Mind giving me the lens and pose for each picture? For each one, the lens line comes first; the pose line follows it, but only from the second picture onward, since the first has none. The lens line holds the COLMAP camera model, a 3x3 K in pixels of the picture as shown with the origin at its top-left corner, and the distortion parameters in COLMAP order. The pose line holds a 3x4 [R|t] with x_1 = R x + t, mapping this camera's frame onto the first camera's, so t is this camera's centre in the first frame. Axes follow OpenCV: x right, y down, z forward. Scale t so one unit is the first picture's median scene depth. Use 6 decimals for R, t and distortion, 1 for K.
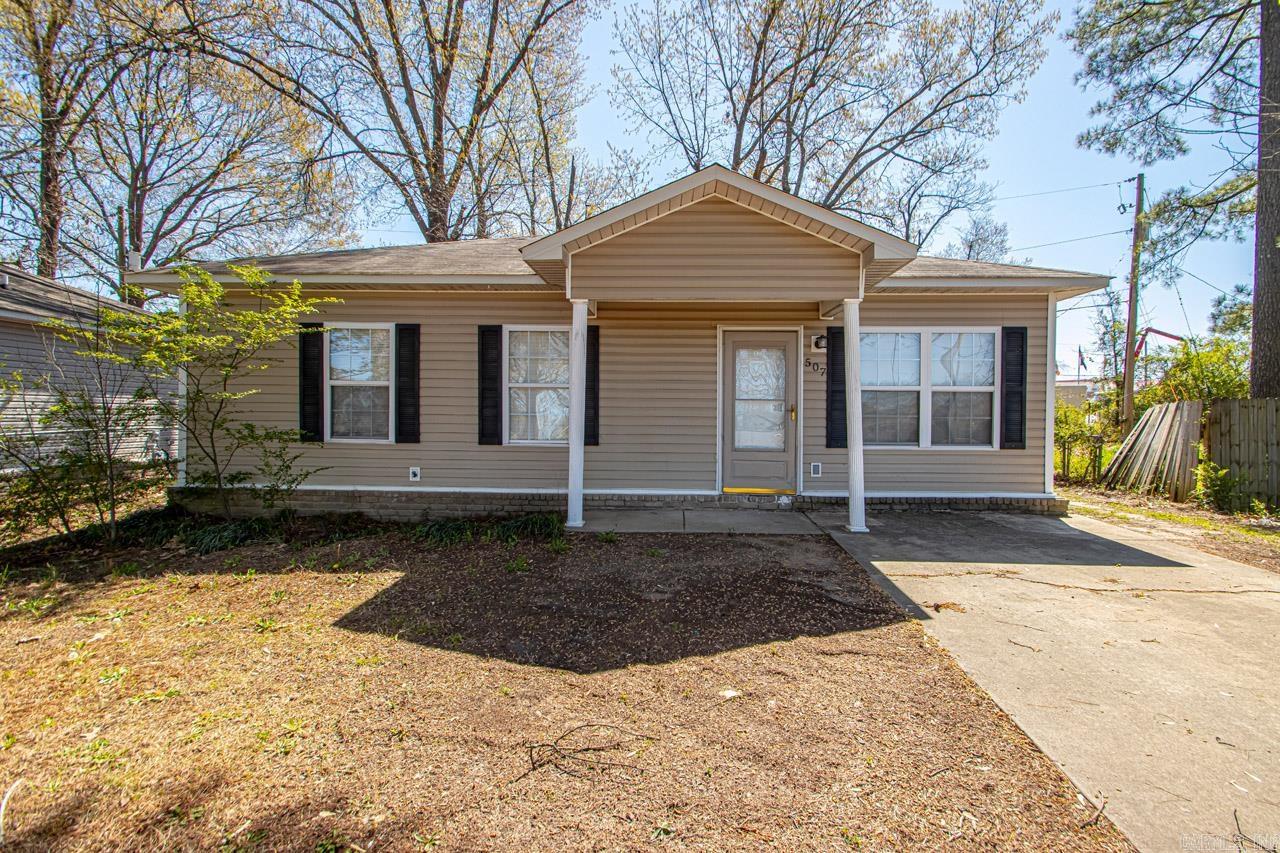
lens RADIAL K [[598.4, 0, 657.0], [0, 598.4, 429.1], [0, 0, 1]] dist [0.030758, -0.028674]
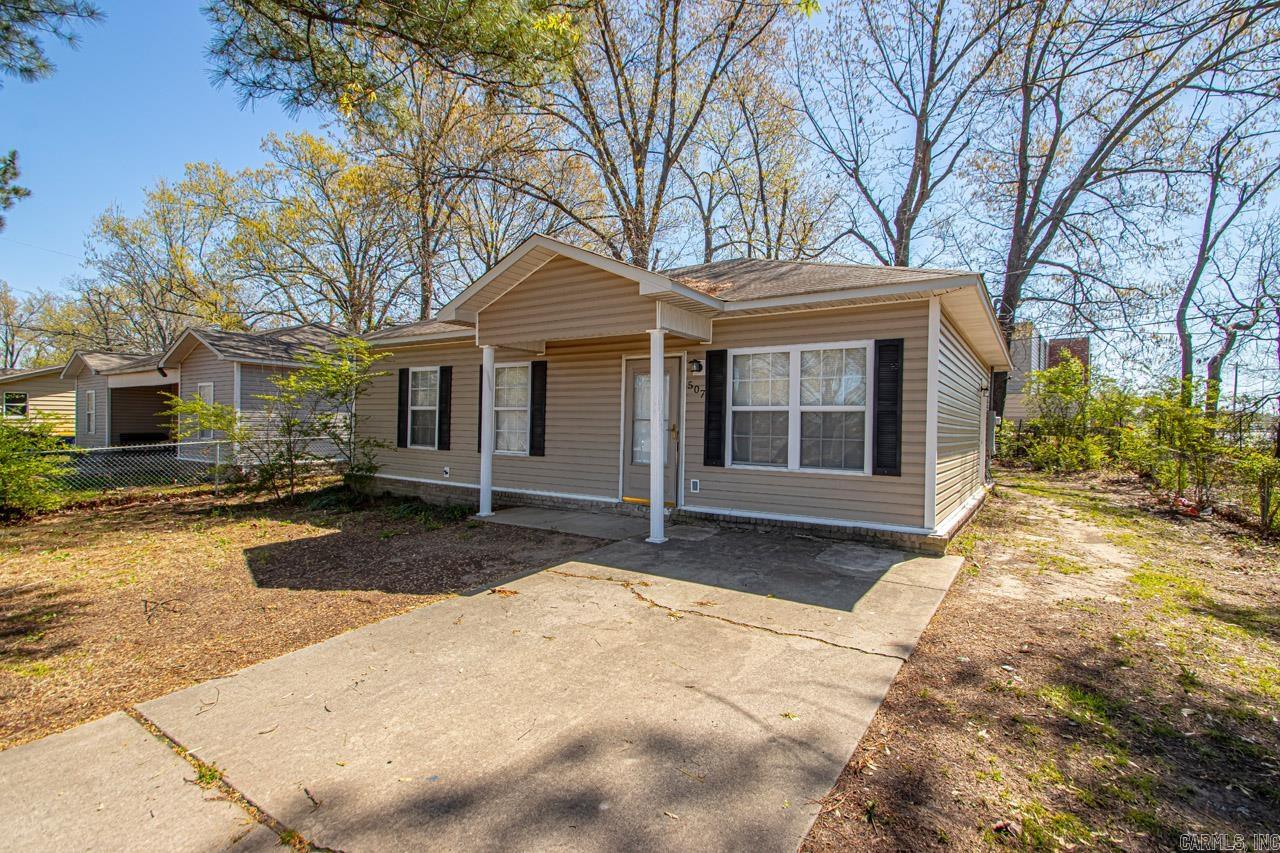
lens RADIAL K [[594.5, 0, 649.7], [0, 594.5, 424.9], [0, 0, 1]] dist [0.019452, -0.018154]
pose [[0.849899, 0.005576, -0.526916, 0.740654], [-0.019845, 0.999573, -0.021432, -0.015487], [0.526571, 0.028672, 0.849647, 0.058153]]
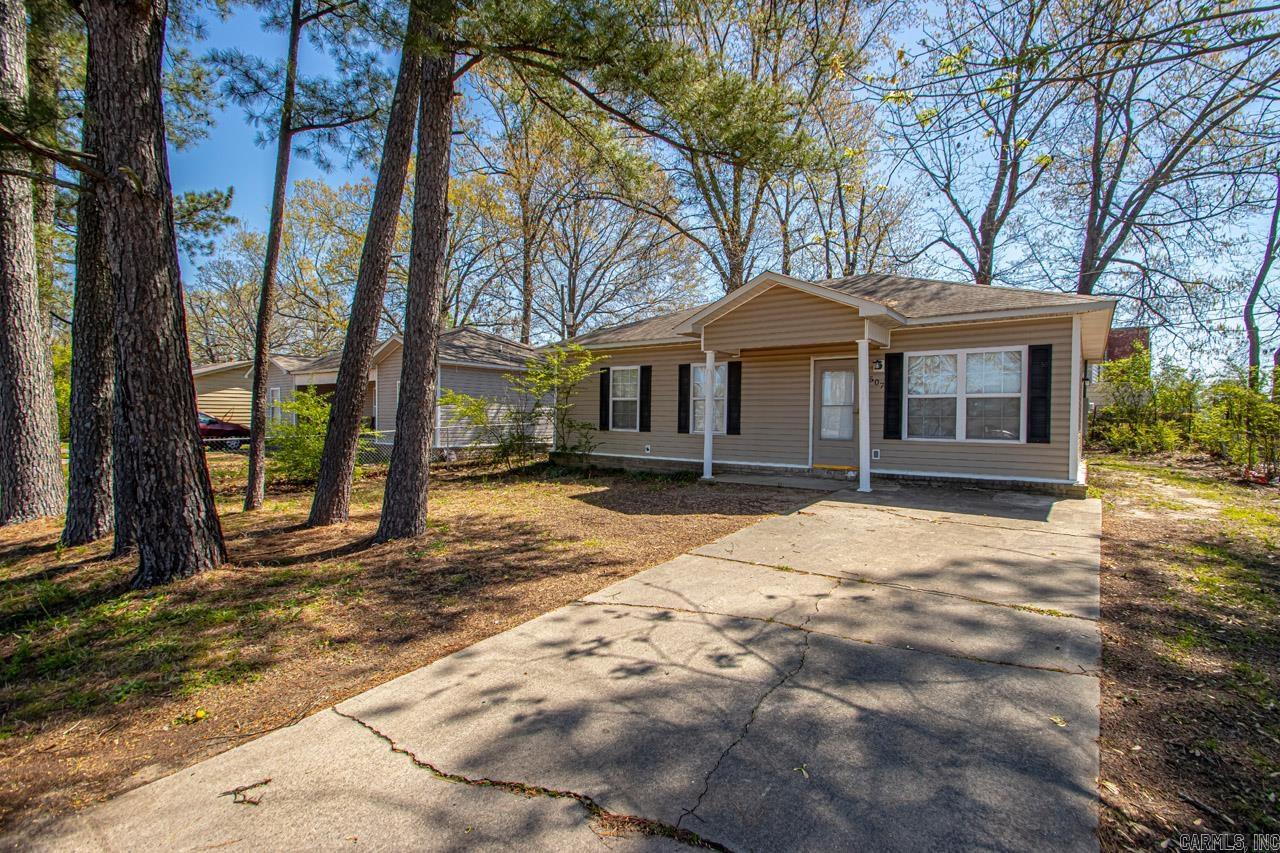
lens RADIAL K [[594.5, 0, 649.7], [0, 594.5, 424.9], [0, 0, 1]] dist [0.019452, -0.018154]
pose [[0.819896, 0.007487, -0.572463, 0.624308], [-0.015055, 0.999851, -0.008486, 0.018114], [0.572314, 0.015576, 0.819886, -0.463114]]
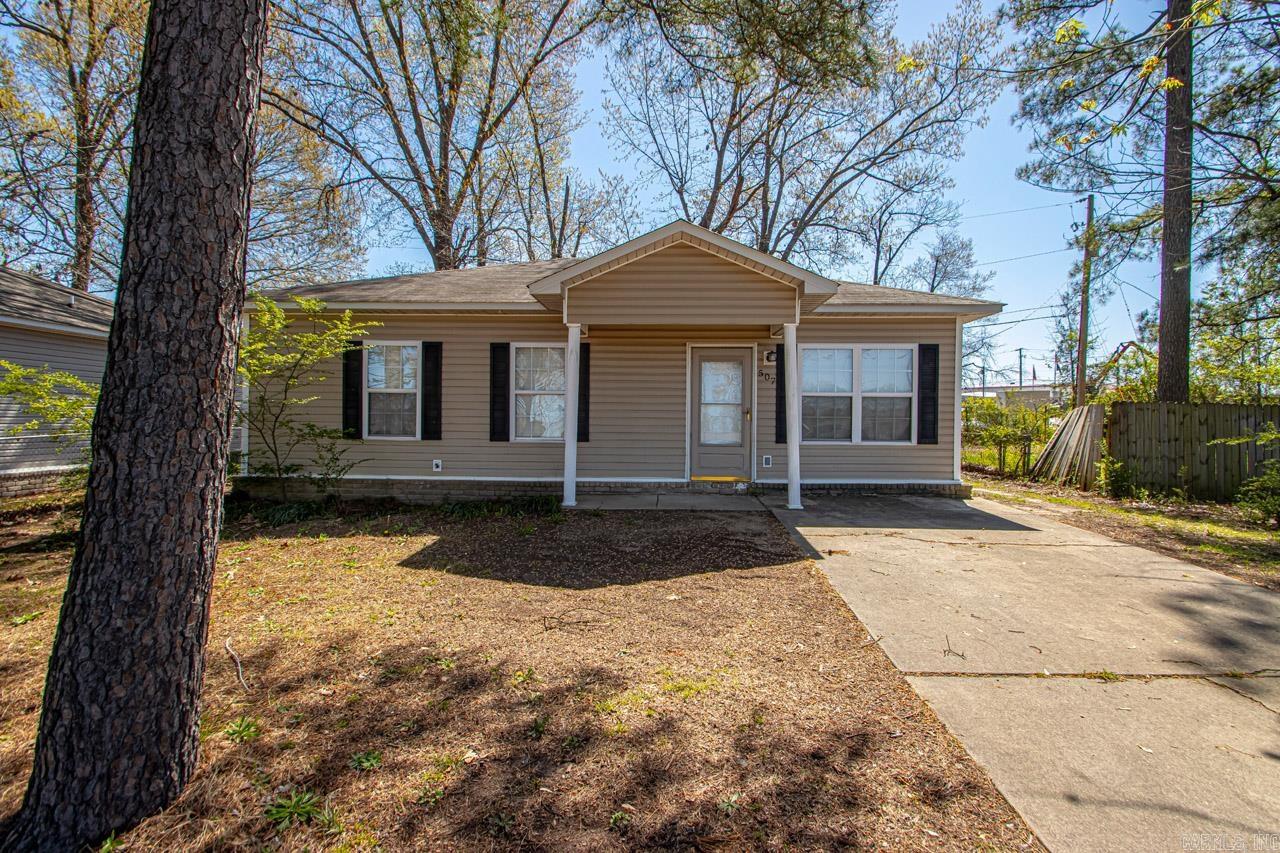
lens RADIAL K [[594.5, 0, 649.7], [0, 594.5, 424.9], [0, 0, 1]] dist [0.019452, -0.018154]
pose [[1.000000, -0.000730, 0.000282, 0.025103], [0.000734, 0.999913, -0.013148, 0.009593], [-0.000273, 0.013148, 0.999914, -0.205531]]
